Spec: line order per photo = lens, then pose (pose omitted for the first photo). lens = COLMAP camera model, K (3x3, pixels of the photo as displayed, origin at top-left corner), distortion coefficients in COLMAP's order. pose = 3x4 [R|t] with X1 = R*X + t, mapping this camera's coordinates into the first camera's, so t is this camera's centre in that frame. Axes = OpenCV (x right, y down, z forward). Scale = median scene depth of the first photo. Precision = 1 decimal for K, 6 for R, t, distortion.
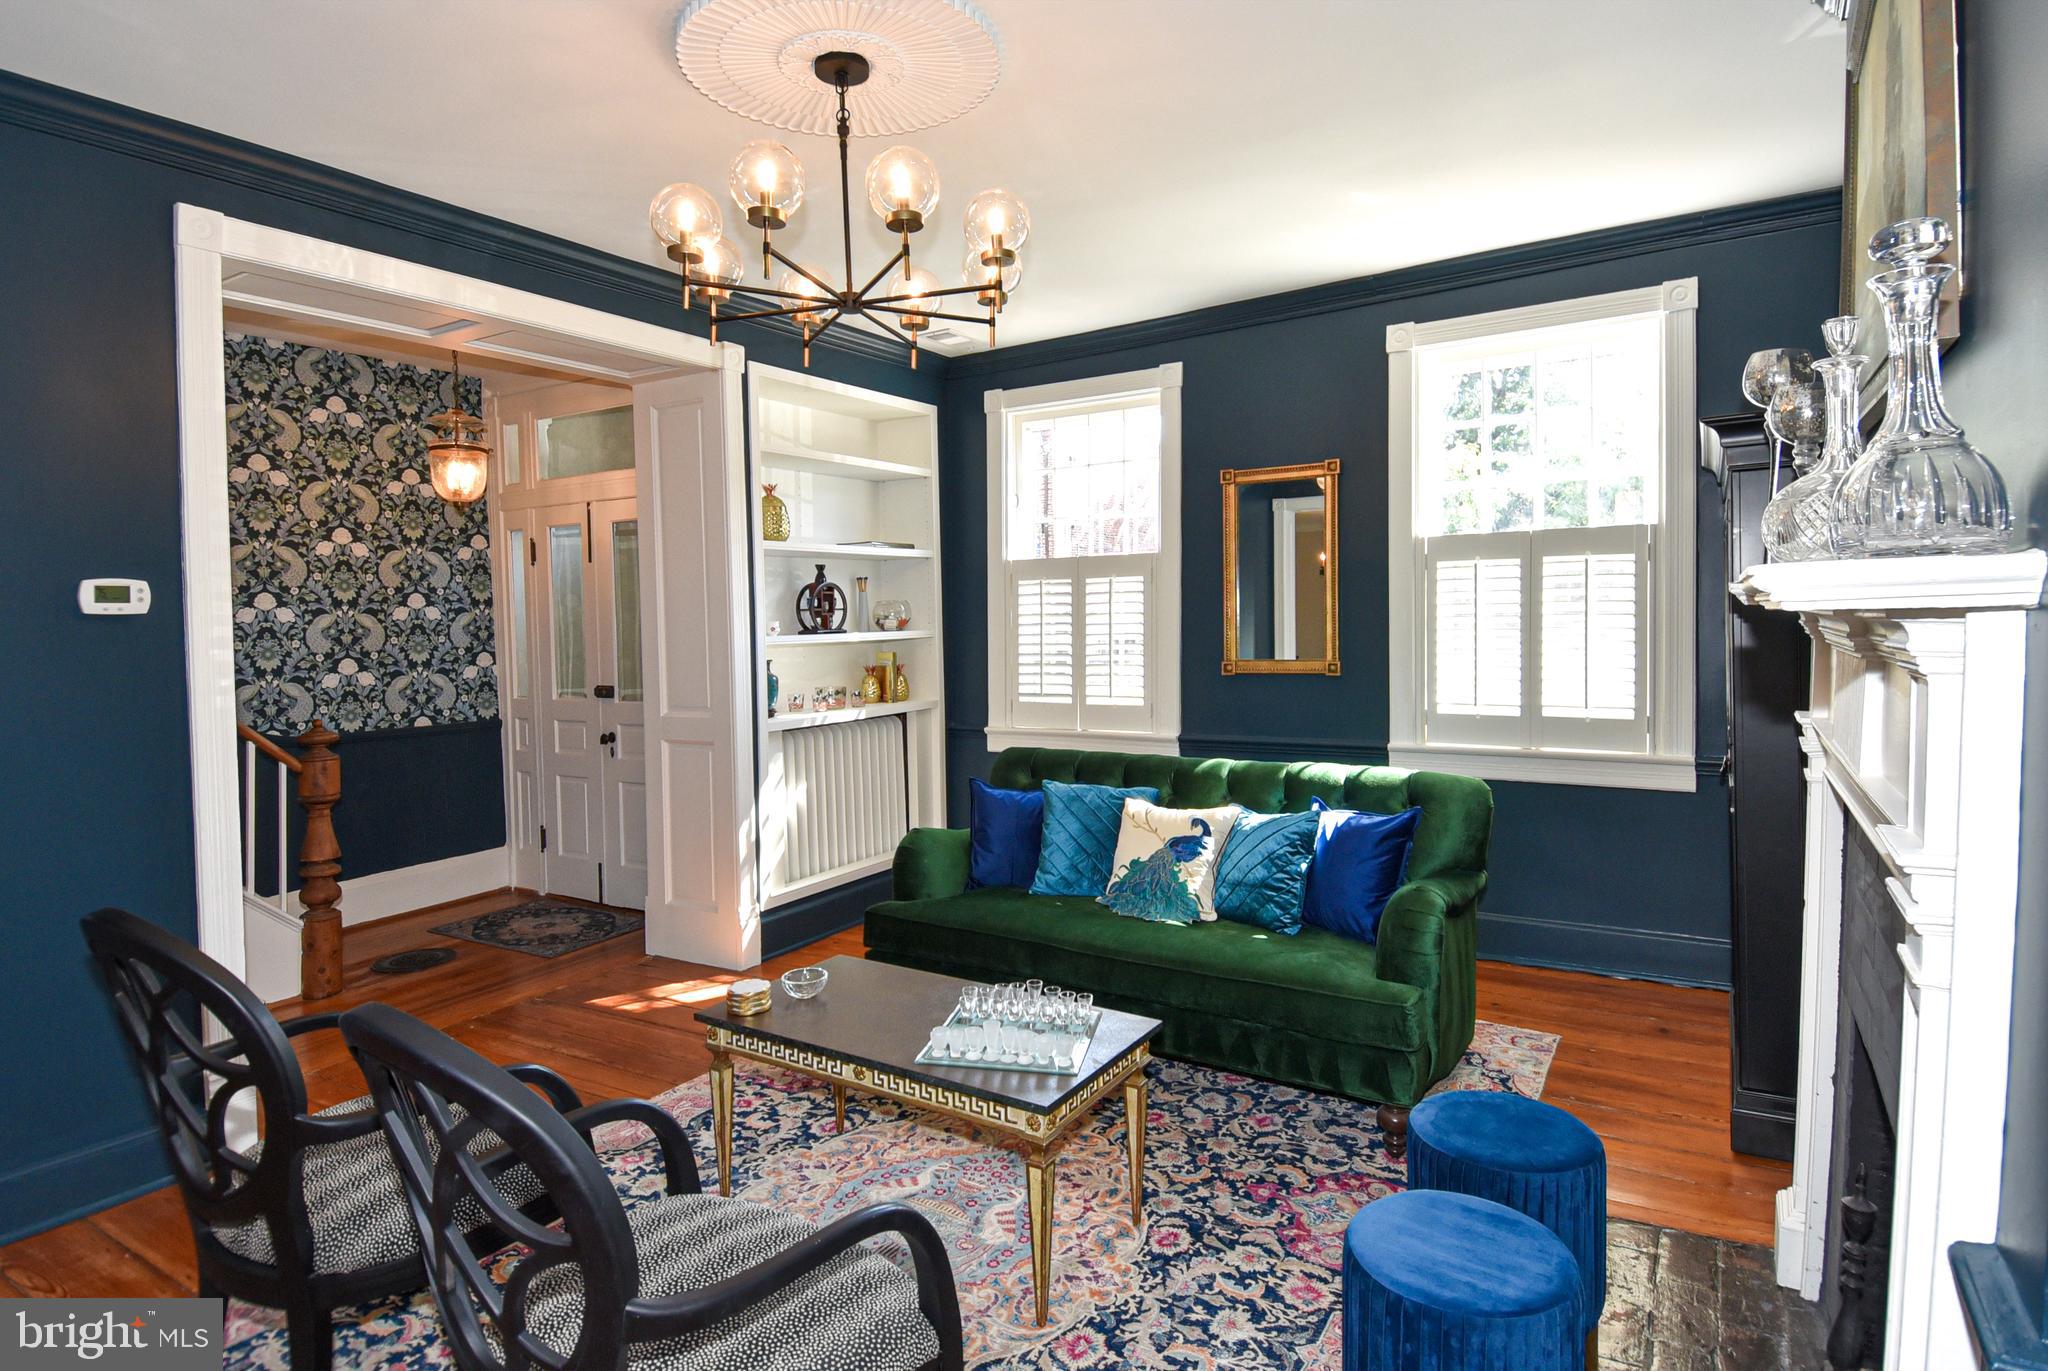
lens RADIAL K [[1201.4, 0, 1033.9], [0, 1201.4, 636.5], [0, 0, 1]] dist [0.042409, -0.079522]
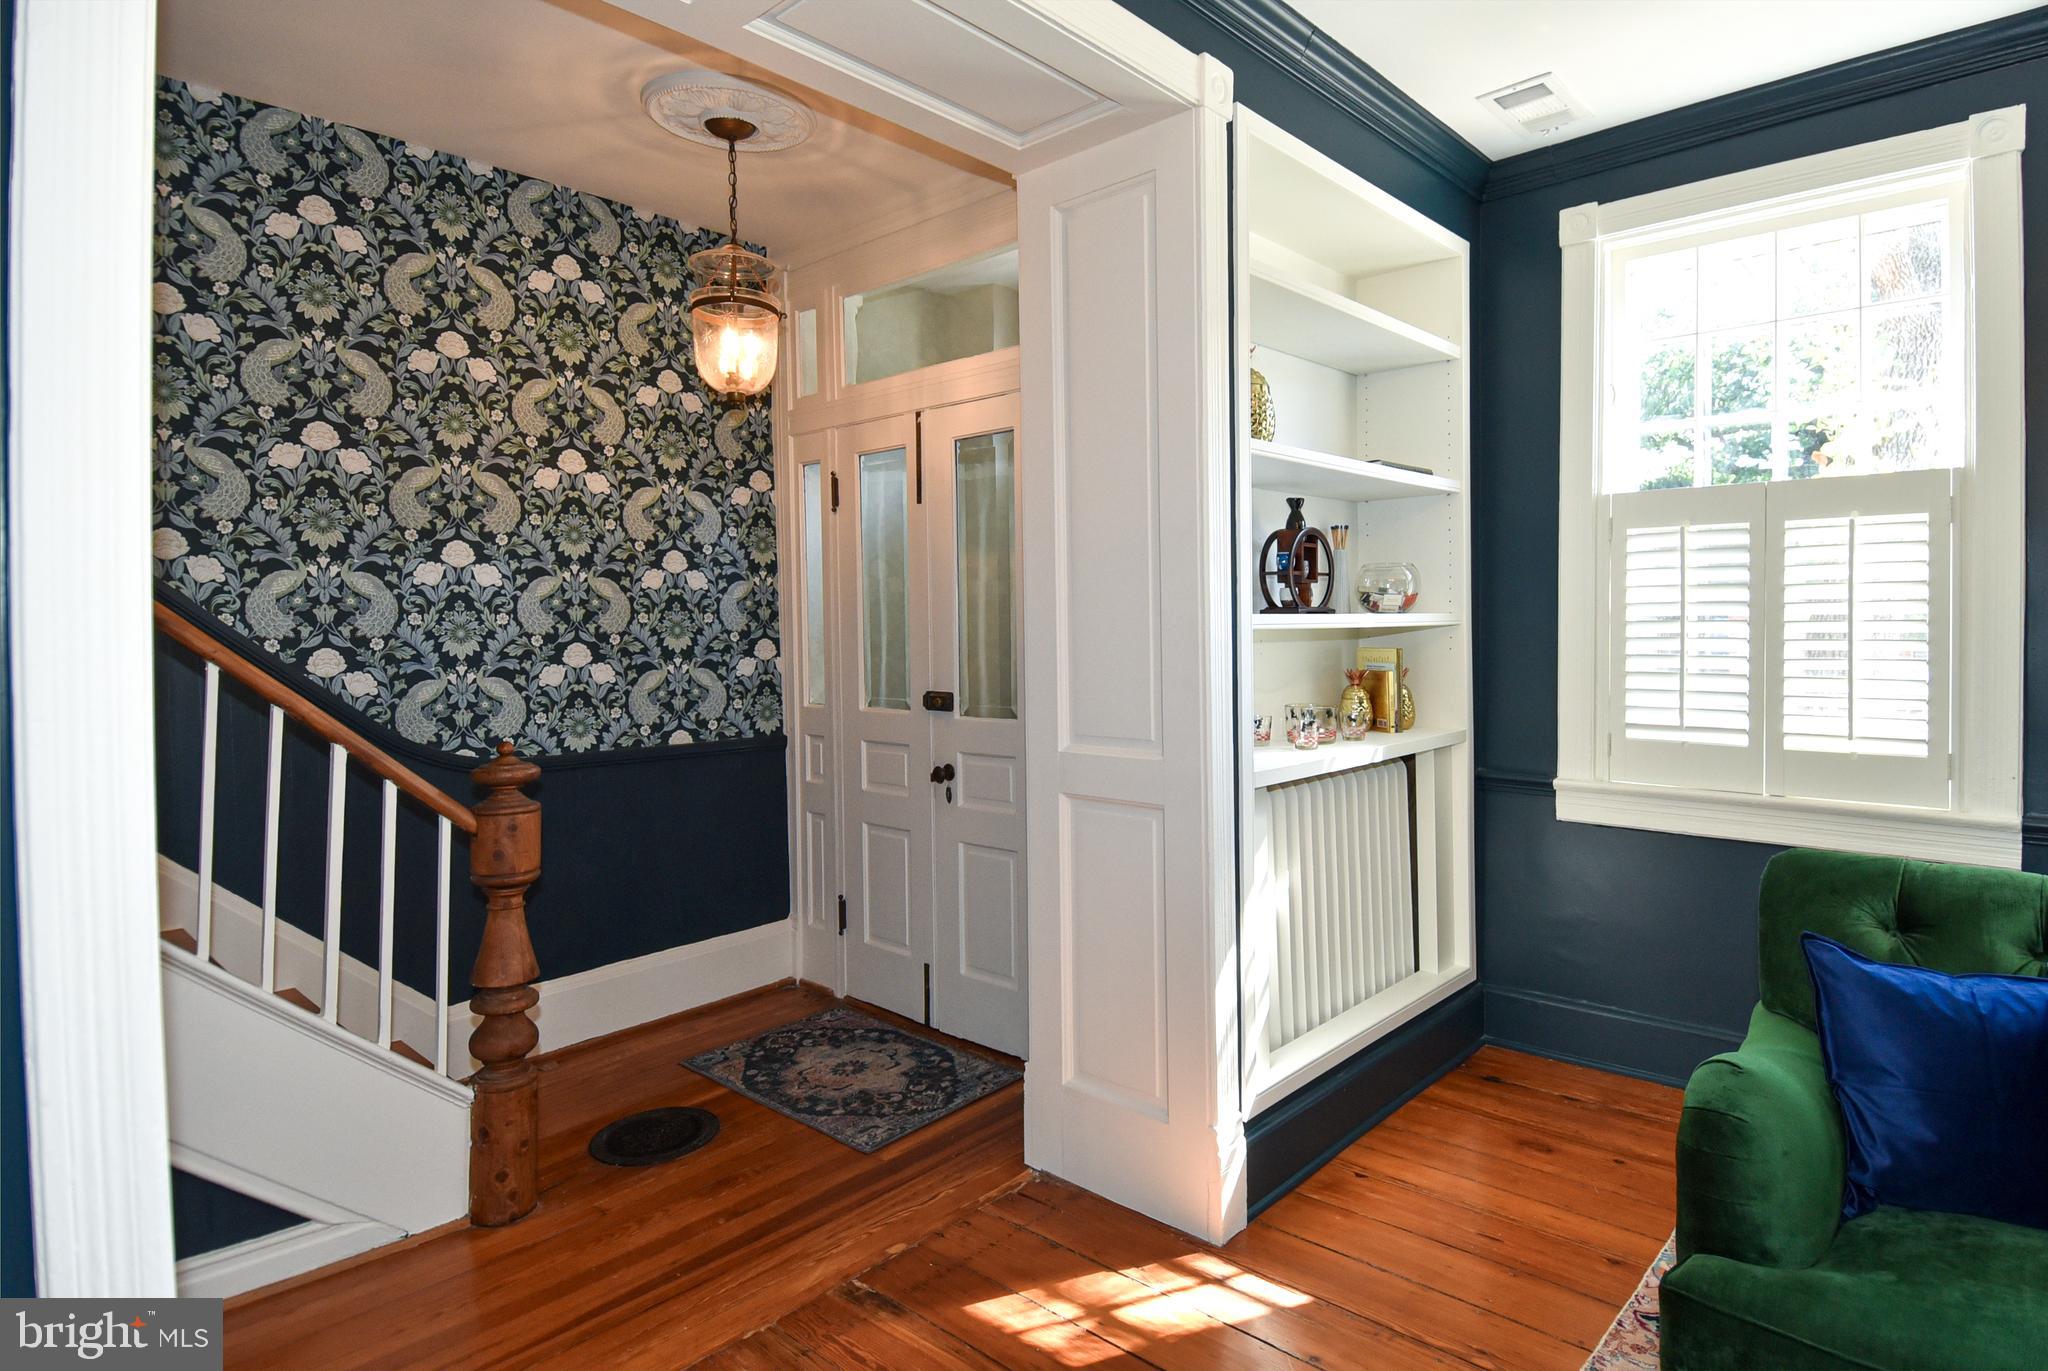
lens RADIAL K [[1201.4, 0, 1033.9], [0, 1201.4, 636.5], [0, 0, 1]] dist [0.042409, -0.079522]
pose [[0.980603, 0.015771, -0.195369, -0.186111], [-0.016180, 0.999869, -0.000501, 0.010837], [0.195335, 0.003653, 0.980730, 0.388474]]
